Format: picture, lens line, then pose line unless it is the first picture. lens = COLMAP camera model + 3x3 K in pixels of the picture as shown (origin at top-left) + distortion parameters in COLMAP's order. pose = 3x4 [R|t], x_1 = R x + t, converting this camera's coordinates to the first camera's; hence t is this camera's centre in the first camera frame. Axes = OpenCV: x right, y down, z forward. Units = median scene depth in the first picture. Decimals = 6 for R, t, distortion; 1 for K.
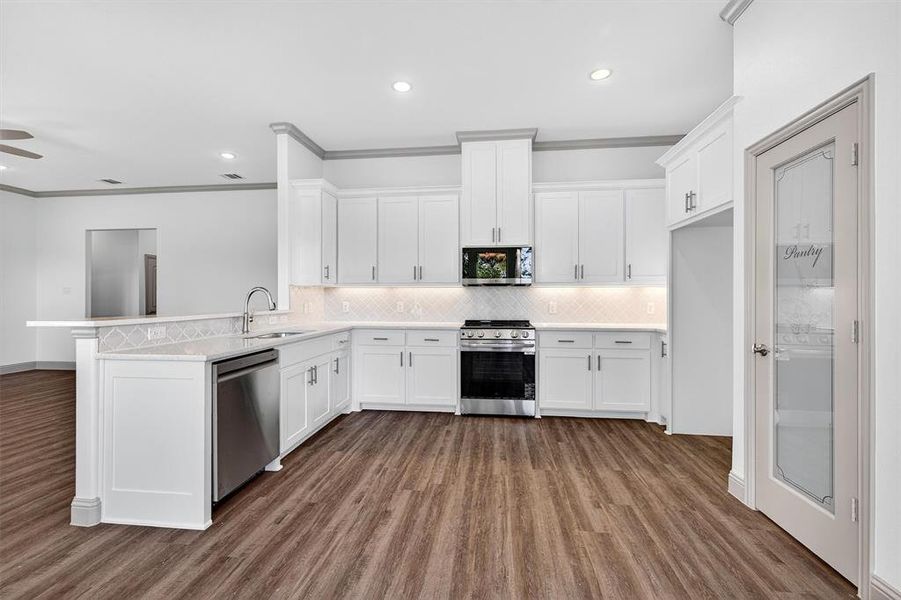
lens RADIAL K [[381.2, 0, 454.0], [0, 381.2, 297.4], [0, 0, 1]] dist [0.001372, 0.000342]
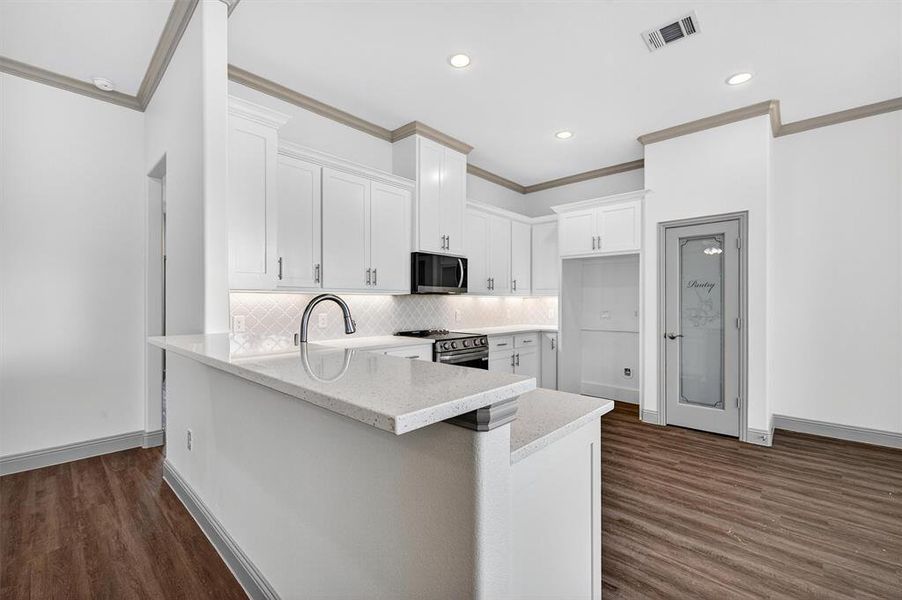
lens RADIAL K [[381.6, 0, 459.9], [0, 381.6, 304.5], [0, 0, 1]] dist [0.001372, 0.000342]
pose [[0.579487, -0.005082, 0.814966, -0.804167], [-0.001888, 0.999970, 0.007578, -0.016273], [-0.814979, -0.005930, 0.579460, 0.485745]]
